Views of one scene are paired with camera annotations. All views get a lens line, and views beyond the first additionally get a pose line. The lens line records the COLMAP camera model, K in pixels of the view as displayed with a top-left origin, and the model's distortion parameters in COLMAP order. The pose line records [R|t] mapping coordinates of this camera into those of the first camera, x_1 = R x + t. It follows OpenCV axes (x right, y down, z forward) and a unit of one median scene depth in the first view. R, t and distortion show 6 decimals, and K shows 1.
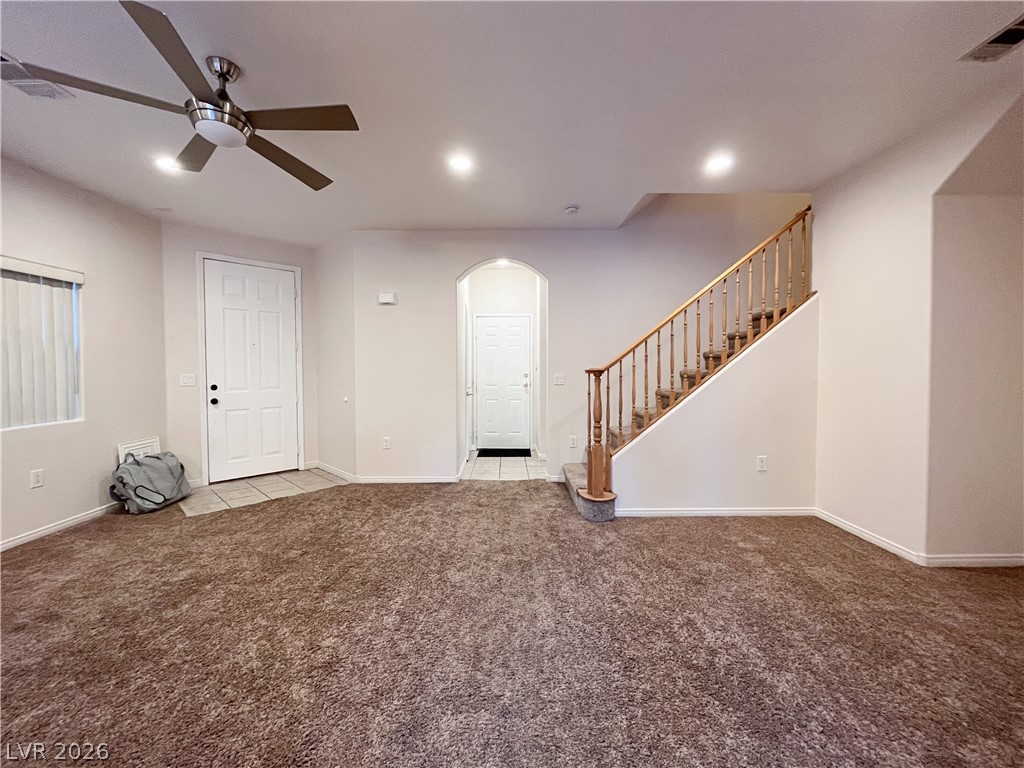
lens RADIAL K [[414.7, 0, 522.7], [0, 414.7, 371.8], [0, 0, 1]] dist [-0.003822, -0.000063]
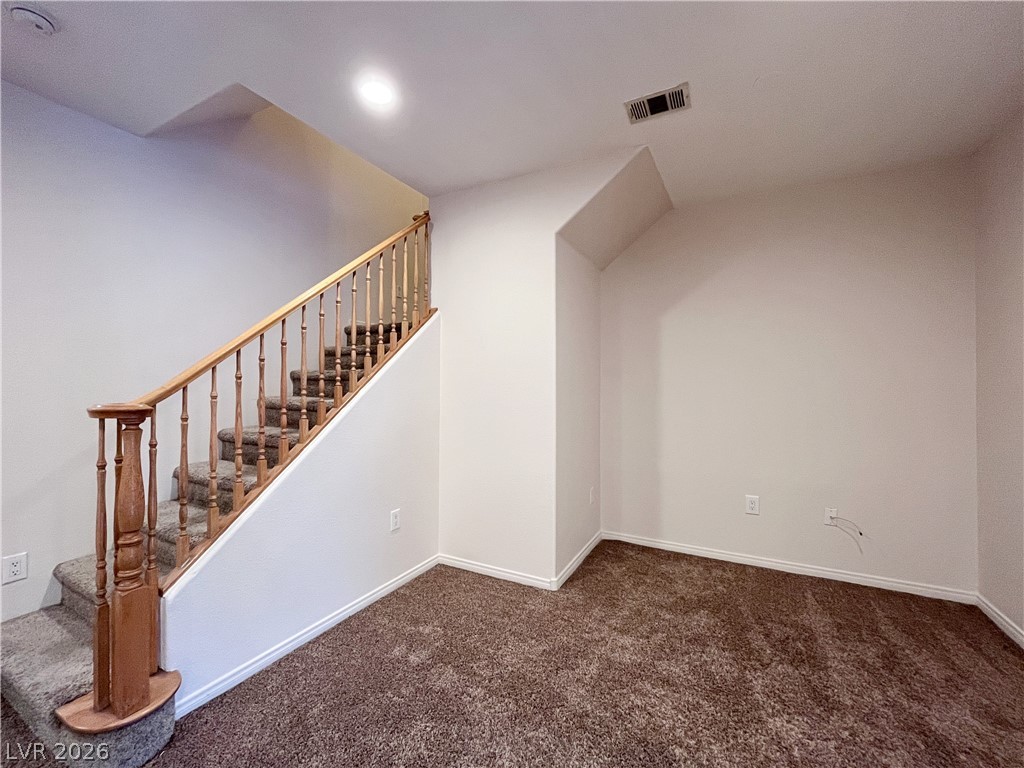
lens RADIAL K [[414.7, 0, 492.0], [0, 414.7, 378.8], [0, 0, 1]] dist [-0.003822, -0.000063]
pose [[0.506166, 0.013356, 0.862333, -0.001230], [0.003613, 0.999838, -0.017606, -0.026540], [-0.862428, 0.012027, 0.506036, 0.446653]]
